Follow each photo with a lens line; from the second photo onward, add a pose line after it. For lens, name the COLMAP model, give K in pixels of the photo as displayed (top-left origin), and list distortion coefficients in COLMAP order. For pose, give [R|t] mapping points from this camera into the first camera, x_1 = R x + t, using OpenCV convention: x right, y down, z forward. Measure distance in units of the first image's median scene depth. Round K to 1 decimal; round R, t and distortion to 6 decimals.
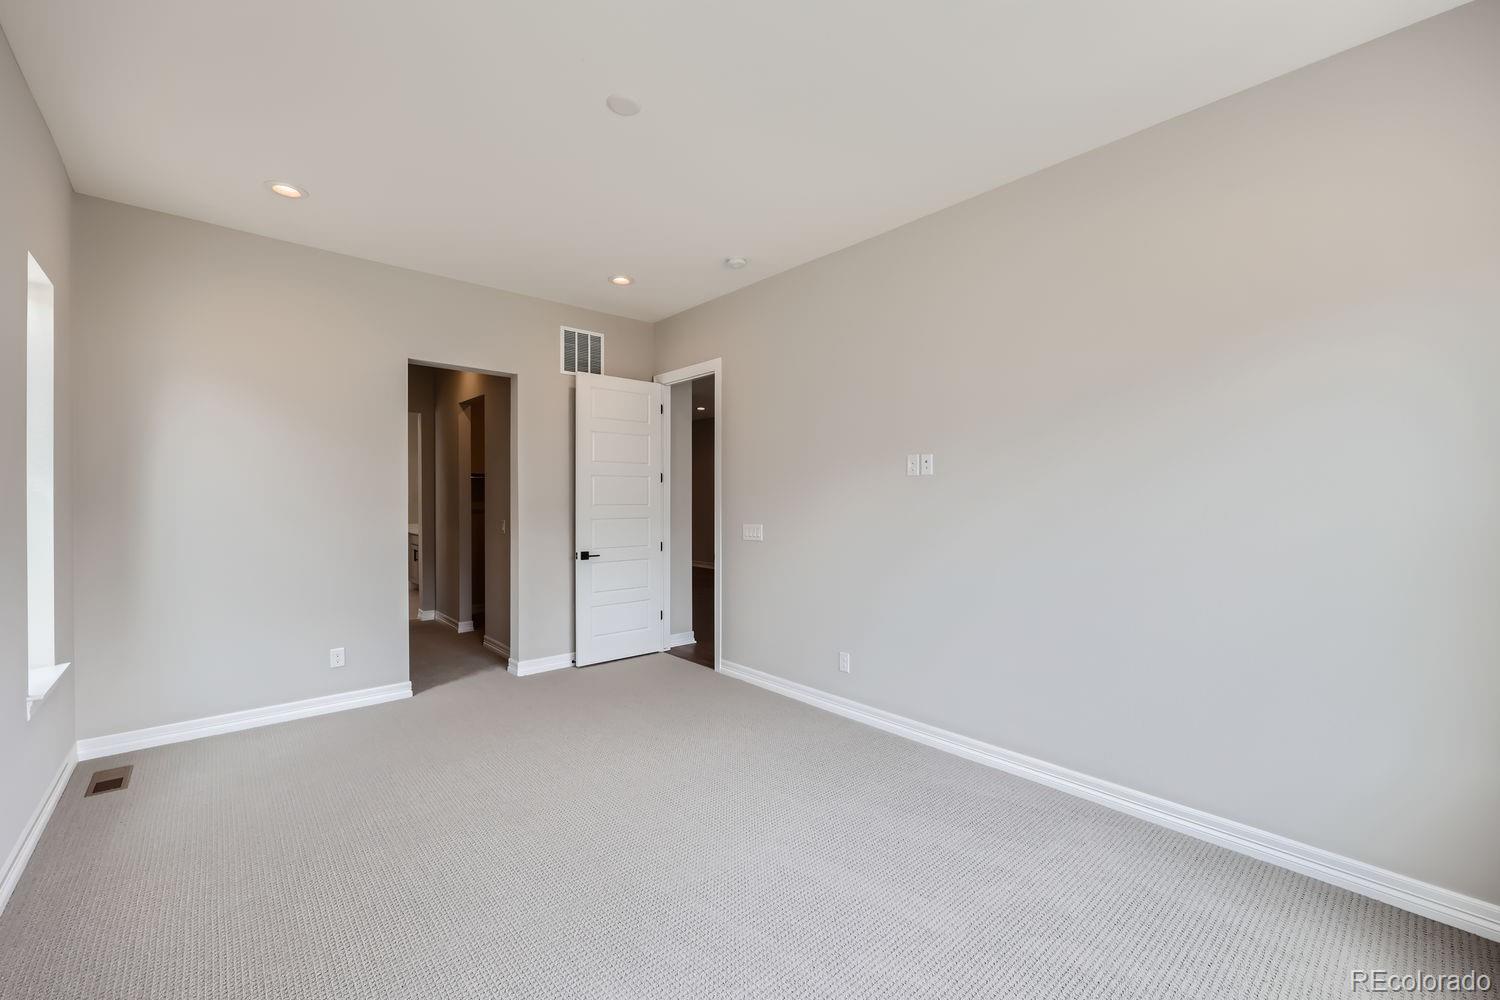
lens RADIAL K [[609.8, 0, 749.5], [0, 609.8, 500.7], [0, 0, 1]] dist [0.002760, -0.000094]
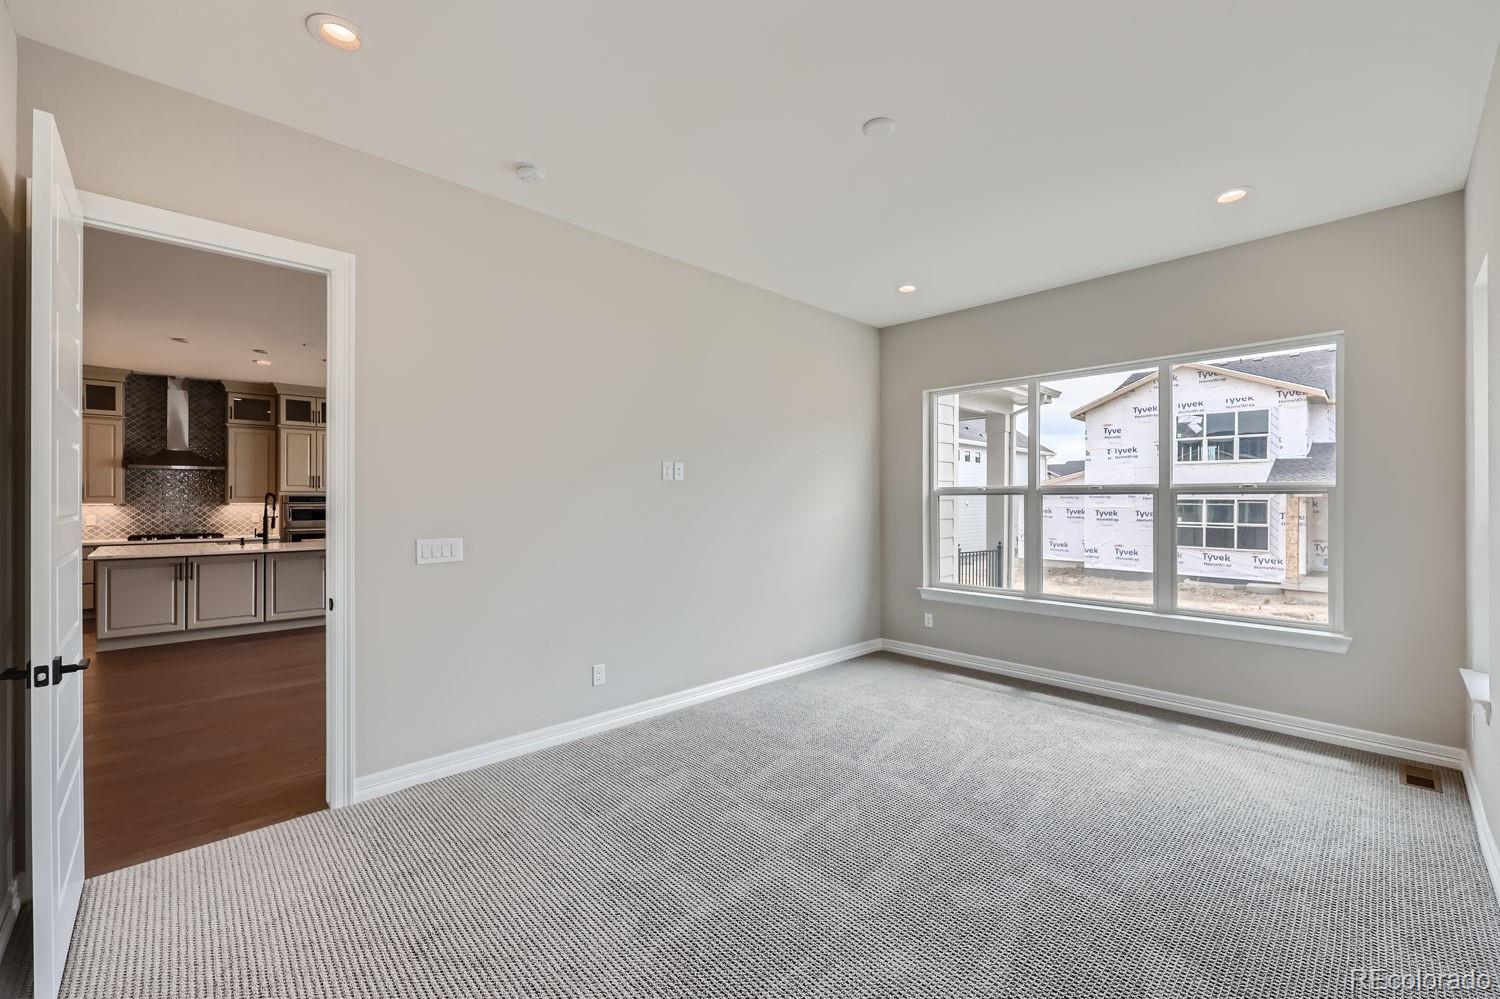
lens RADIAL K [[609.8, 0, 746.4], [0, 609.8, 497.4], [0, 0, 1]] dist [0.002760, -0.000094]
pose [[-0.047679, 0.003207, 0.998858, -0.883357], [0.000673, 0.999995, -0.003178, -0.005227], [-0.998862, 0.000520, -0.047681, 0.906841]]
